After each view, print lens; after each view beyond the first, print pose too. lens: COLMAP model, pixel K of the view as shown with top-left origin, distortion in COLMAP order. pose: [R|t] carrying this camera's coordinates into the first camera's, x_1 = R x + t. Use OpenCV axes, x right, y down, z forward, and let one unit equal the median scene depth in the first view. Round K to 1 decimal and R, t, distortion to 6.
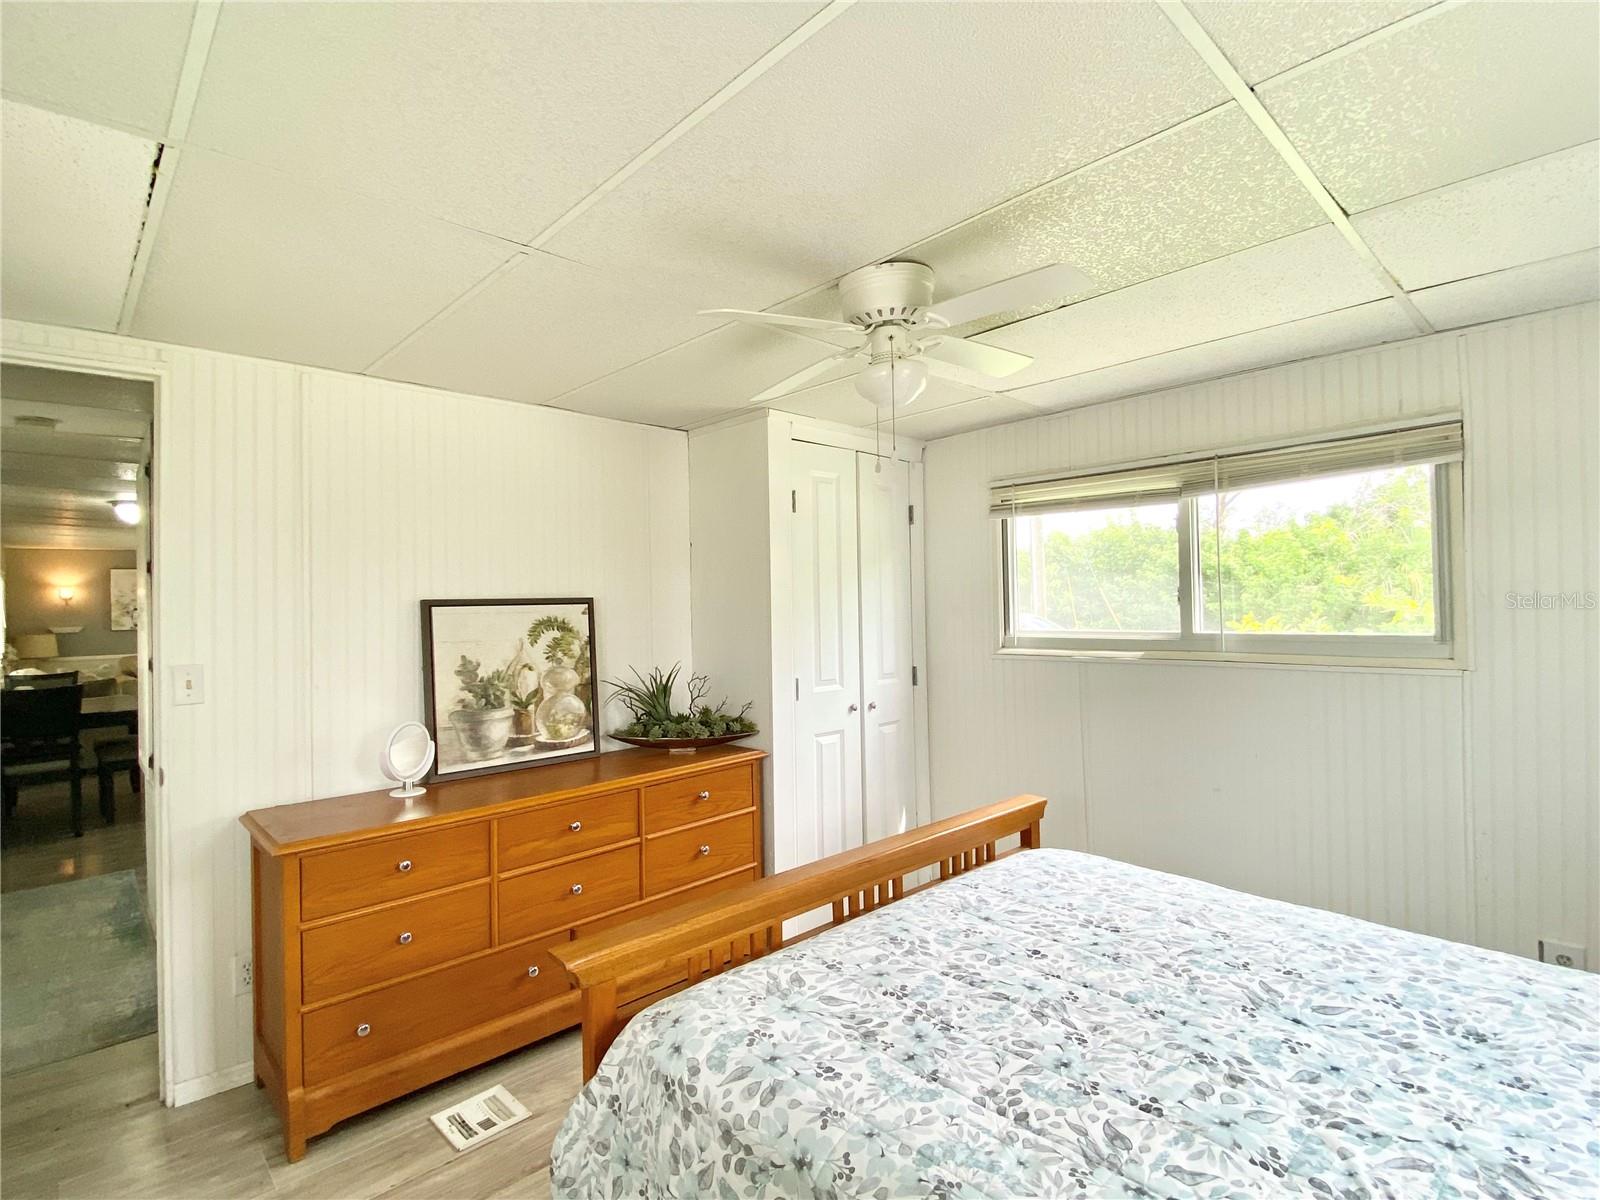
lens RADIAL K [[761.3, 0, 796.5], [0, 761.3, 593.4], [0, 0, 1]] dist [0.010500, -0.003479]
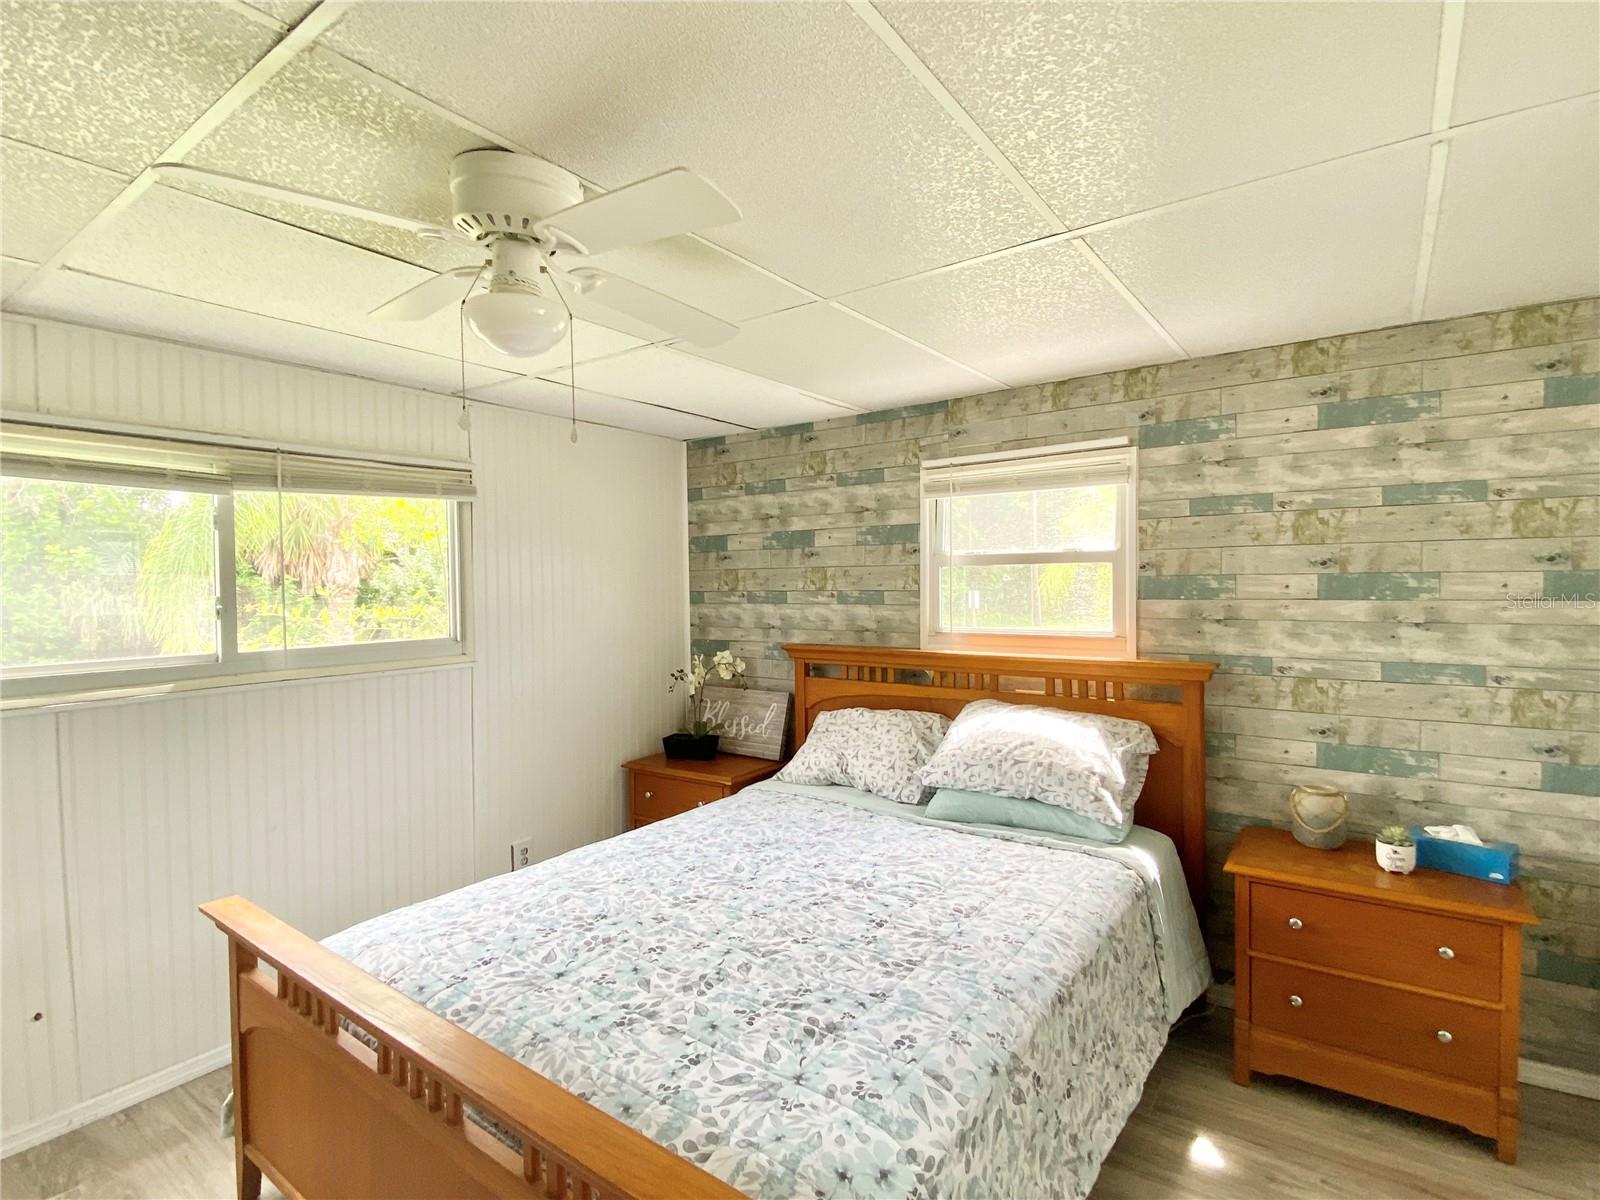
lens RADIAL K [[761.3, 0, 796.2], [0, 761.3, 606.4], [0, 0, 1]] dist [0.010500, -0.003479]
pose [[-0.154439, -0.010891, 0.987942, -0.773616], [0.005525, 0.999914, 0.011886, -0.010937], [-0.987987, 0.007294, -0.154366, 1.005986]]
